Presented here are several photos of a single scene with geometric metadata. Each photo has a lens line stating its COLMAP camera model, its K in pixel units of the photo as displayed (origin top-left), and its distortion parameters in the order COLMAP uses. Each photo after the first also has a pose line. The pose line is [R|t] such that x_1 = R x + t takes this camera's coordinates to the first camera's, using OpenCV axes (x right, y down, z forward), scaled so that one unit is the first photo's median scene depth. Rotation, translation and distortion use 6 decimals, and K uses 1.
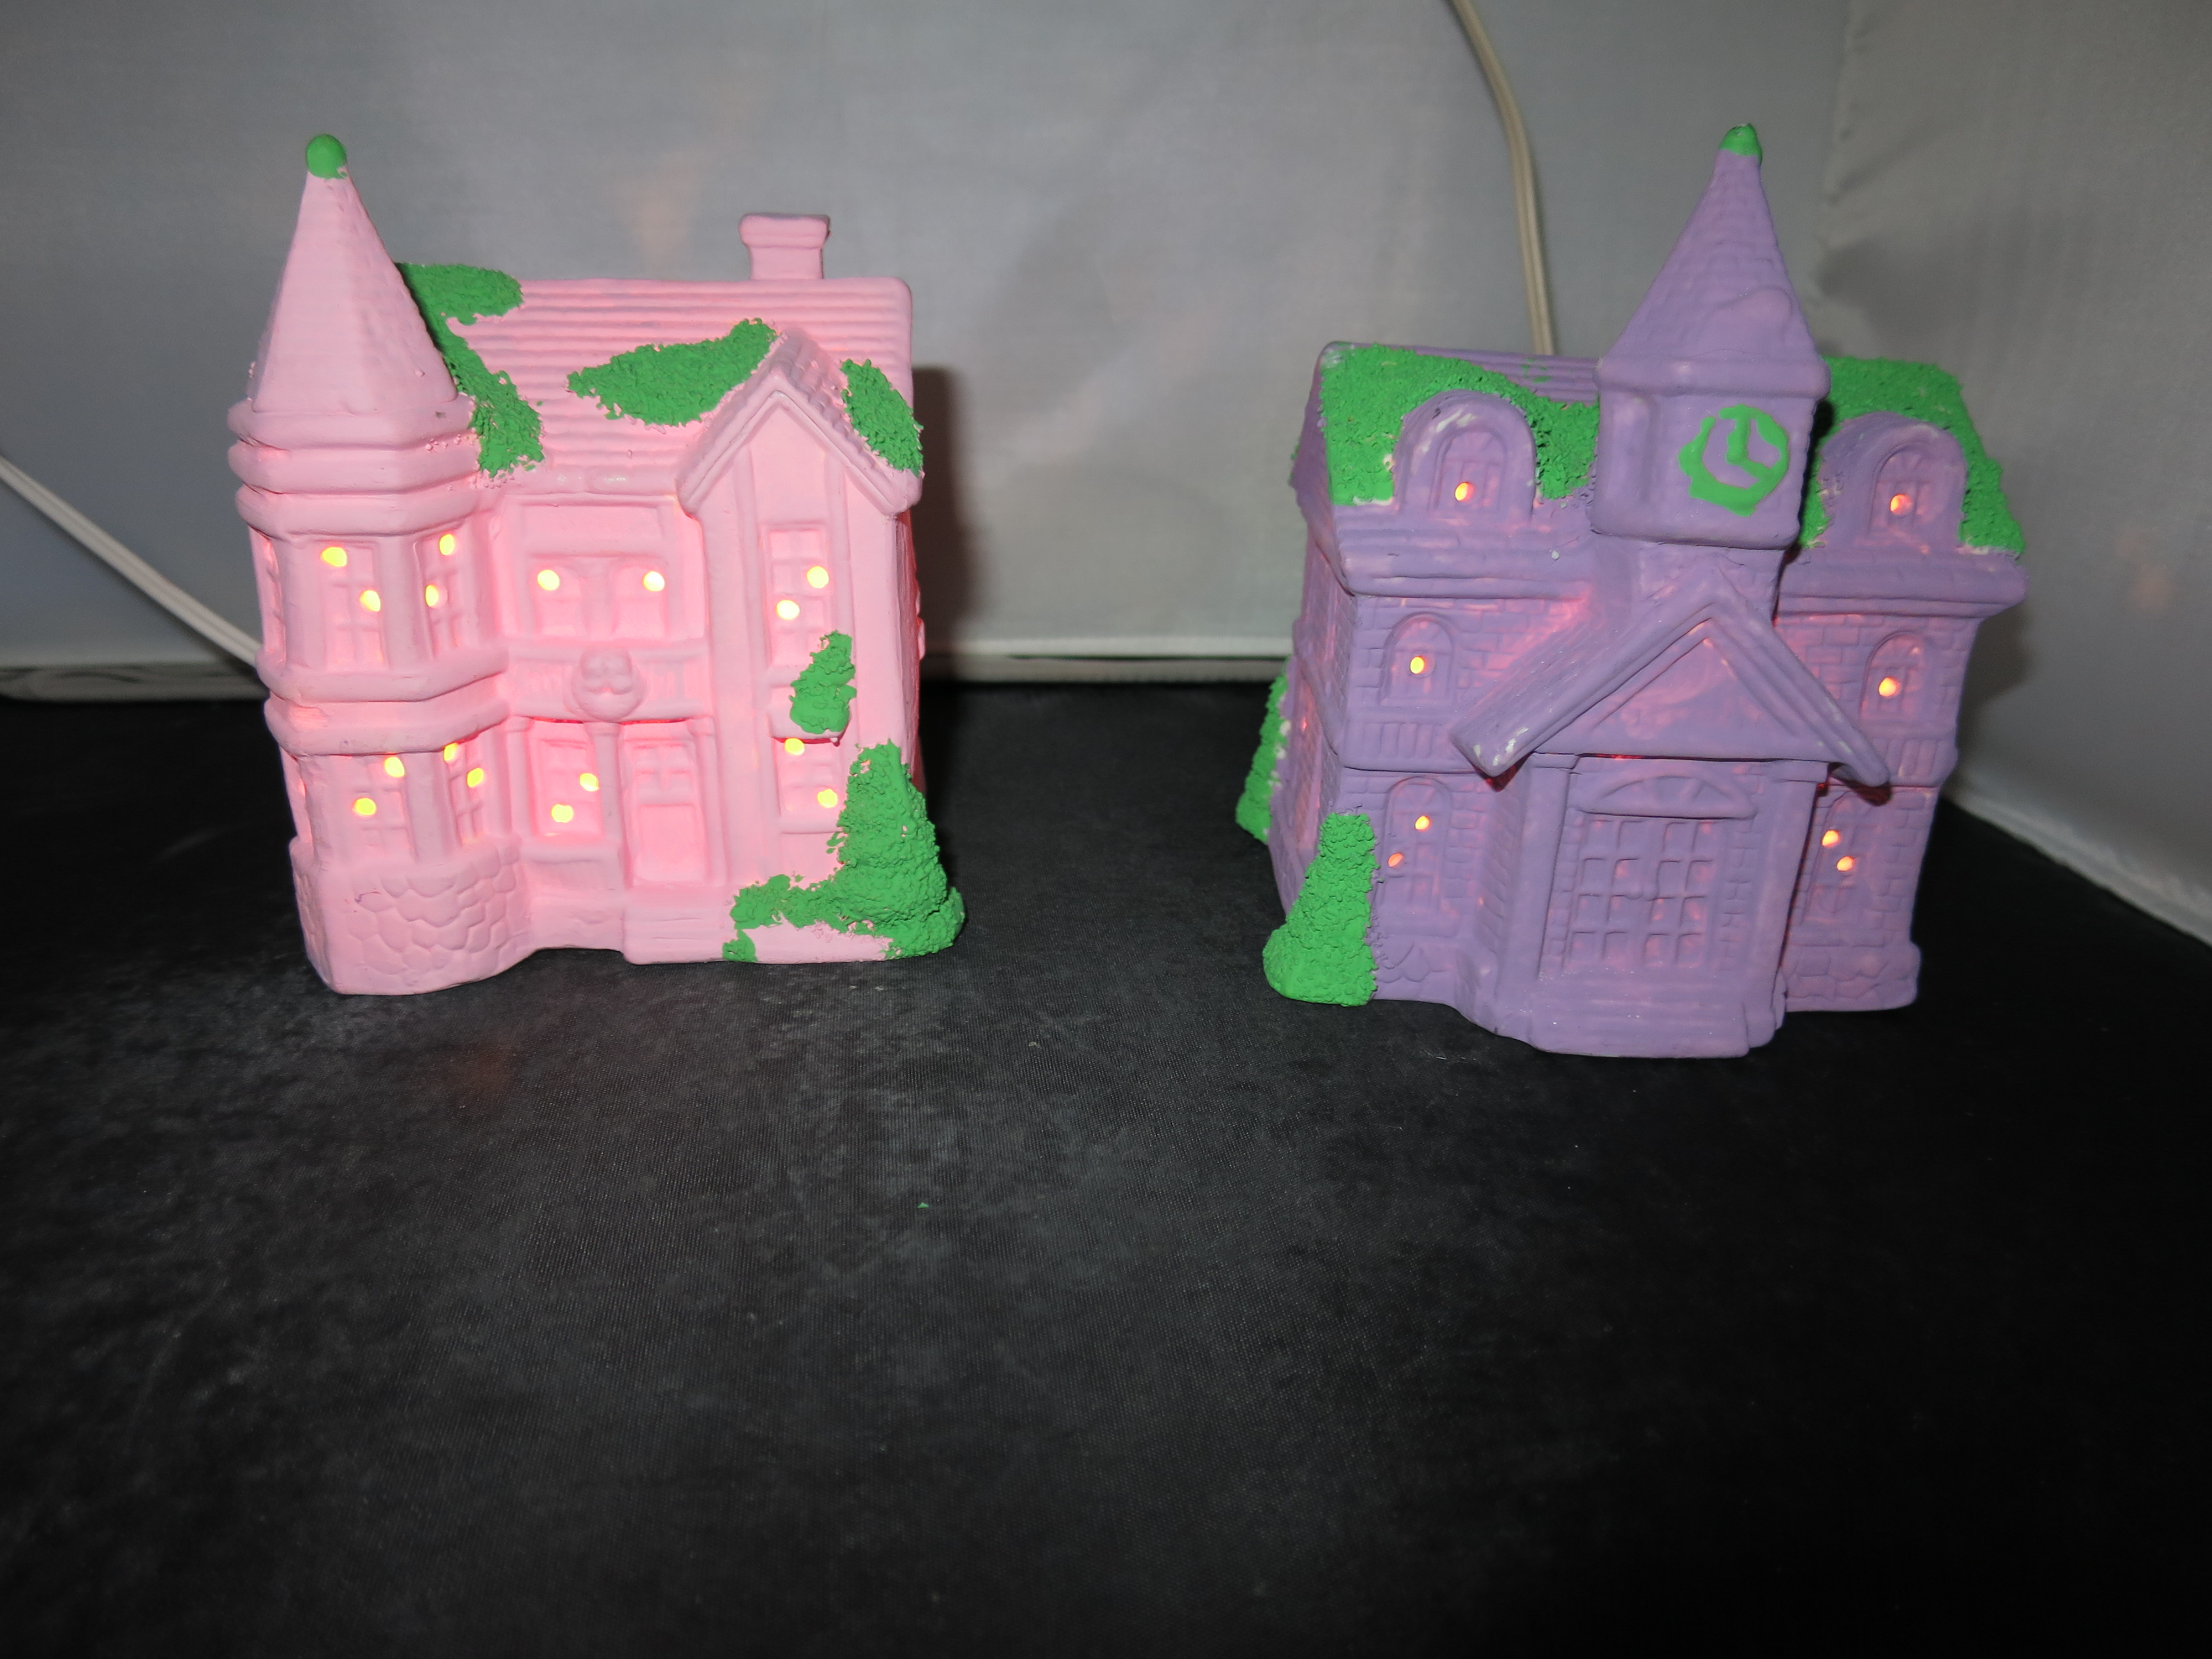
lens RADIAL K [[1544.6, 0, 1105.5], [0, 1544.6, 830.4], [0, 0, 1]] dist [-0.106903, 0.000232]
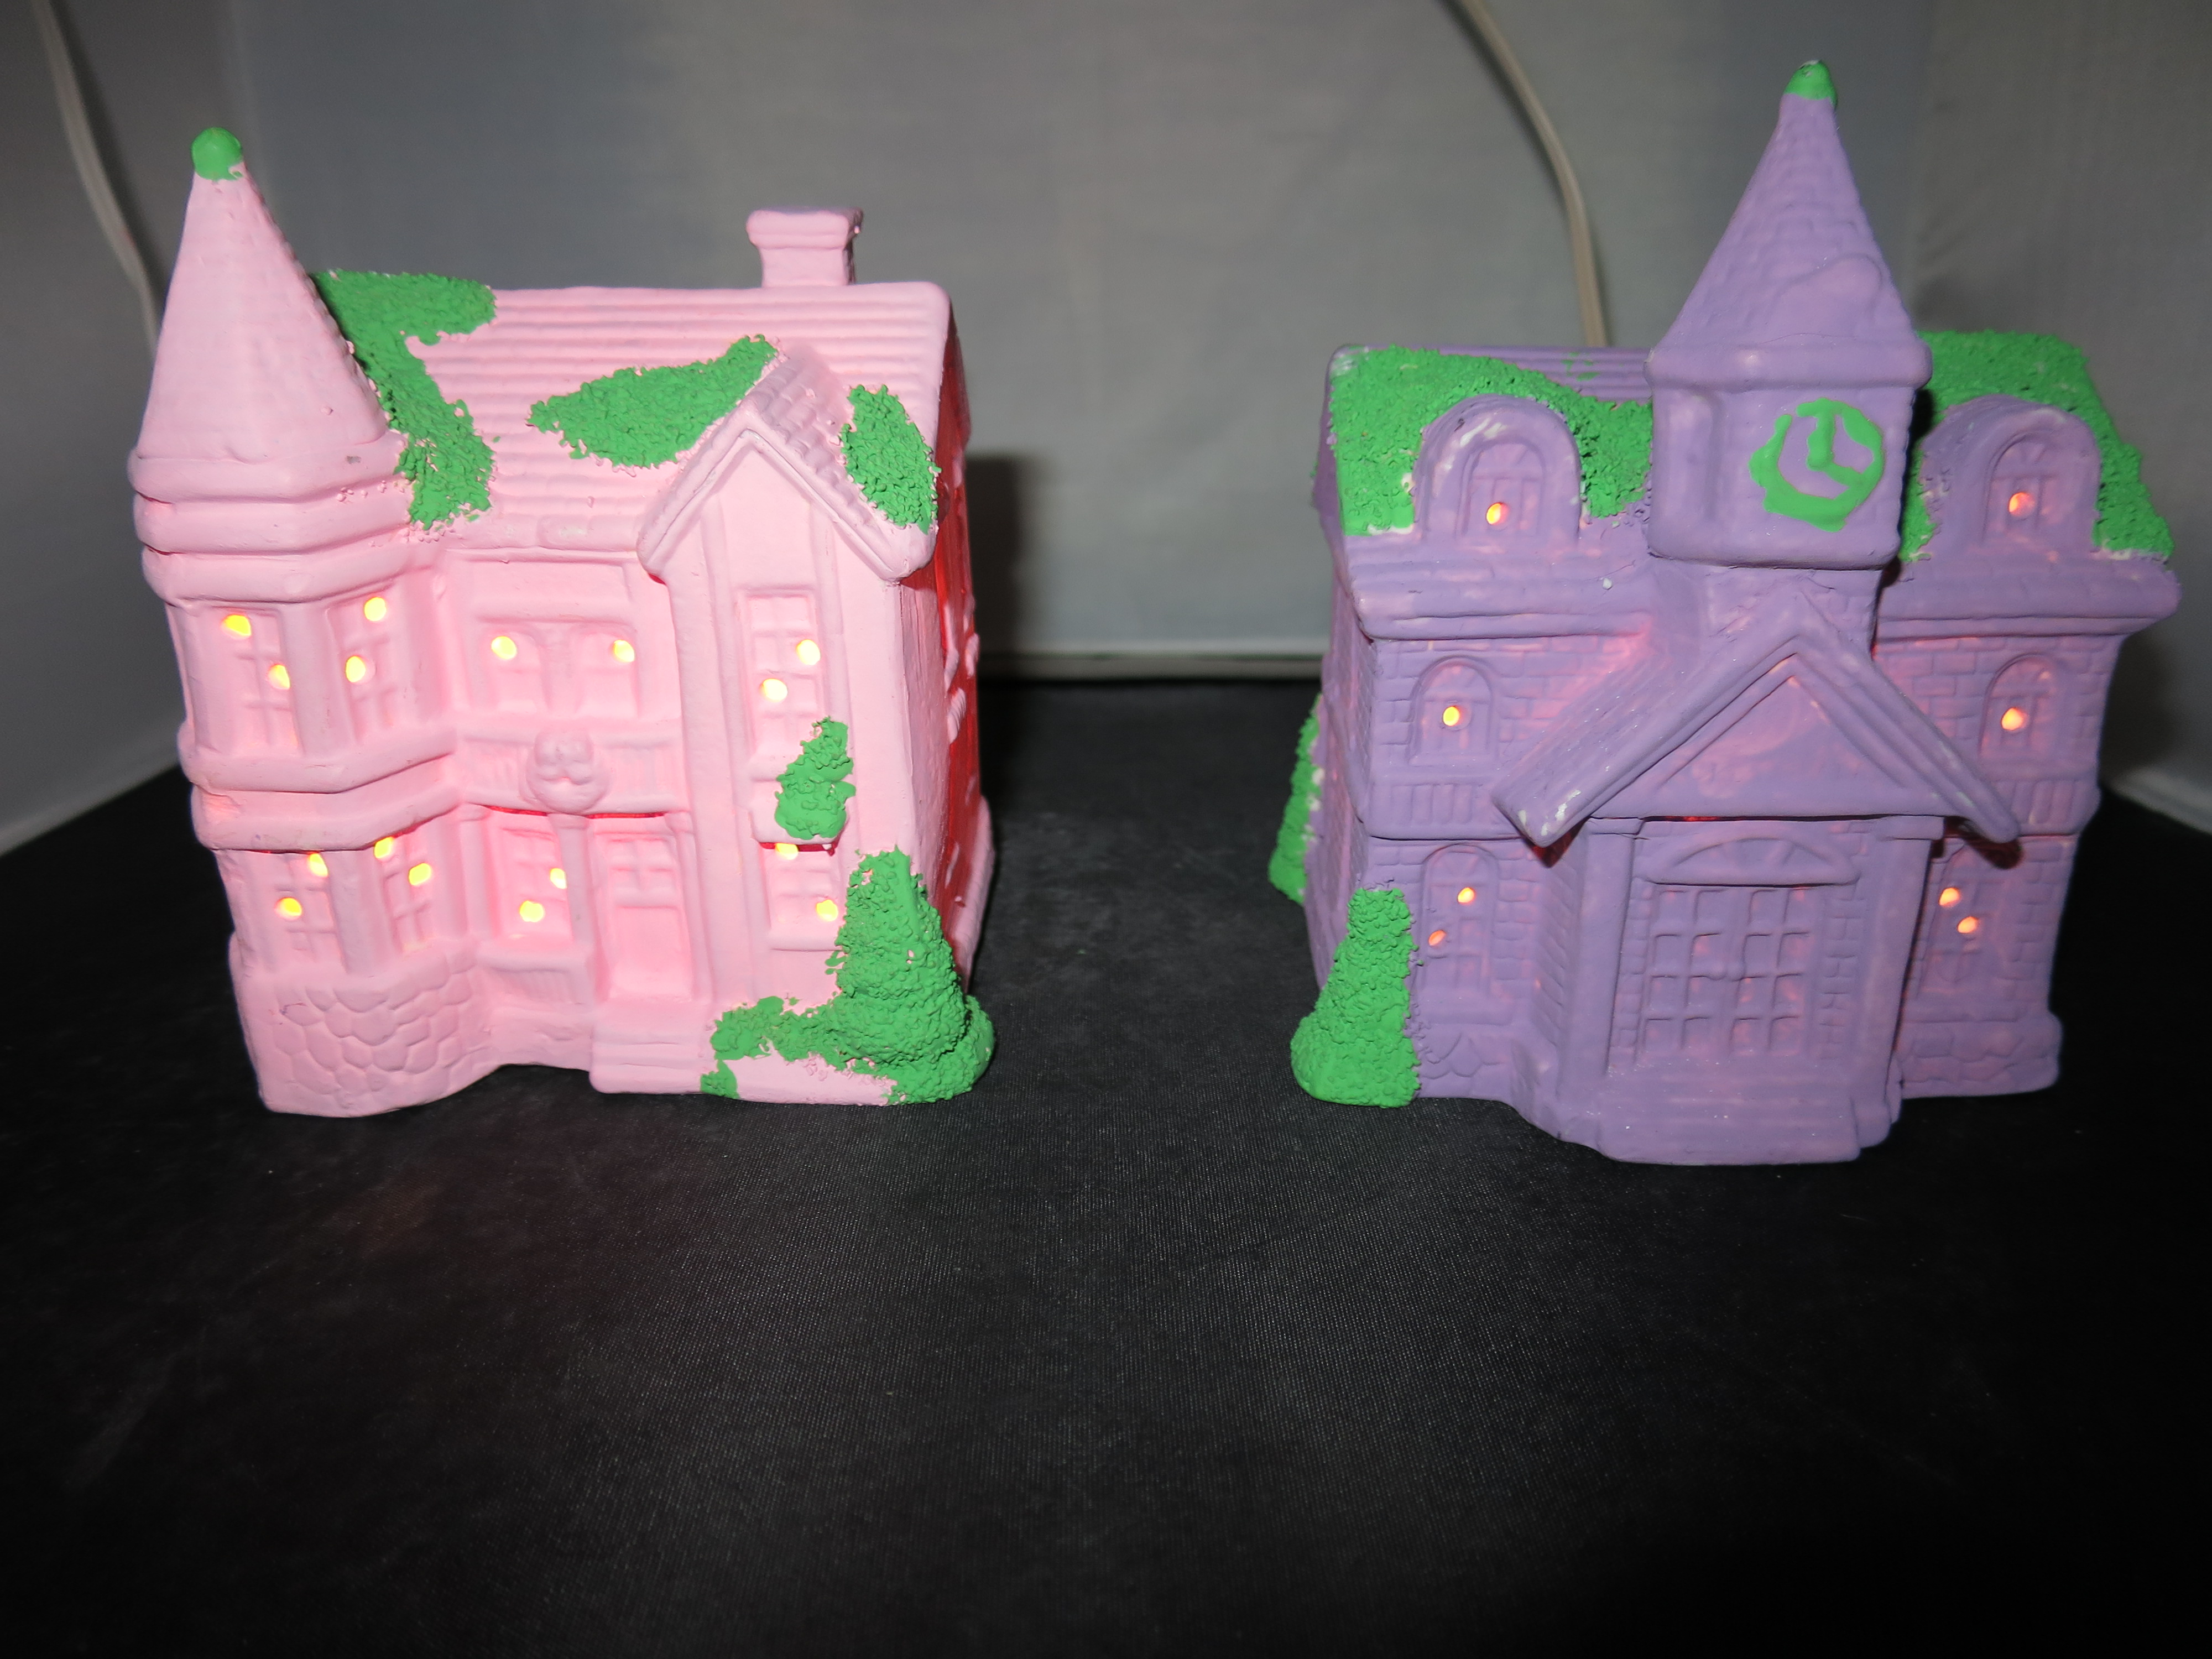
lens RADIAL K [[1565.2, 0, 1107.4], [0, 1565.2, 820.4], [0, 0, 1]] dist [-0.087554, -0.003012]
pose [[0.998081, -0.035392, -0.050813, 0.053980], [0.034821, 0.999320, -0.012086, -0.046283], [0.051206, 0.010294, 0.998635, 0.120854]]
